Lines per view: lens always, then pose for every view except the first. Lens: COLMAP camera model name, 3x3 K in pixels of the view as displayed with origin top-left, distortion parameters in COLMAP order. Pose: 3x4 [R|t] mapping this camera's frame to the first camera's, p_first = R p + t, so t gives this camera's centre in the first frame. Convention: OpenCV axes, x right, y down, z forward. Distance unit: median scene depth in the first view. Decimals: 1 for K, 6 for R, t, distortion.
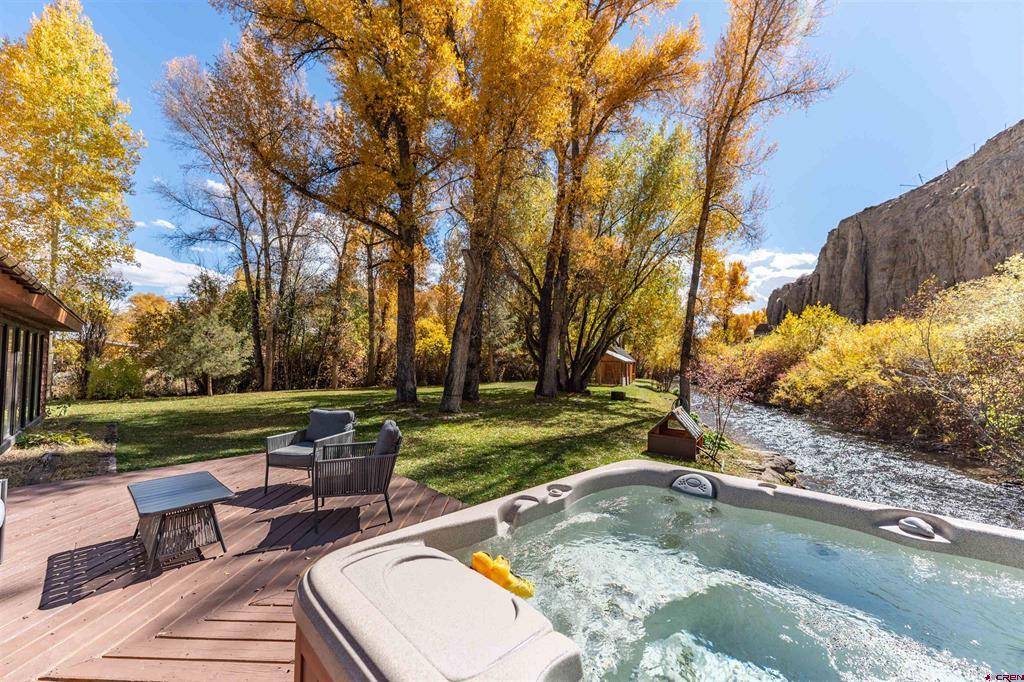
lens RADIAL K [[406.5, 0, 512.0], [0, 406.5, 341.0], [0, 0, 1]] dist [-0.000868, 0.000020]
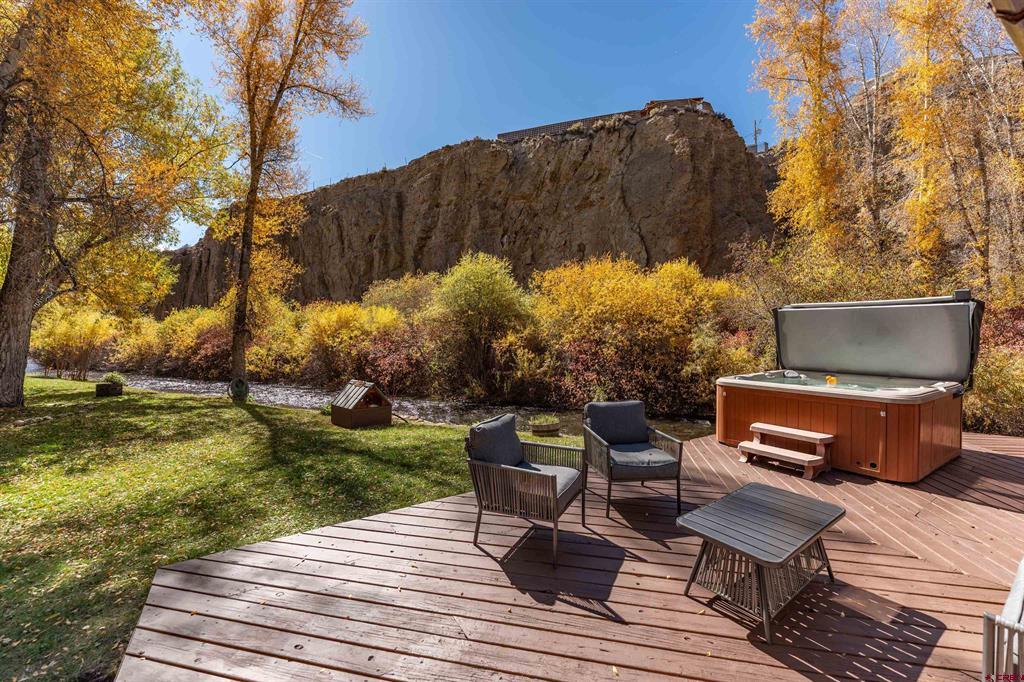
lens RADIAL K [[406.5, 0, 512.0], [0, 406.5, 341.0], [0, 0, 1]] dist [-0.000868, 0.000020]
pose [[0.188709, -0.028955, 0.981606, -0.155494], [-0.032549, 0.998832, 0.035721, 0.004341], [-0.981493, -0.038691, 0.187547, 0.120792]]
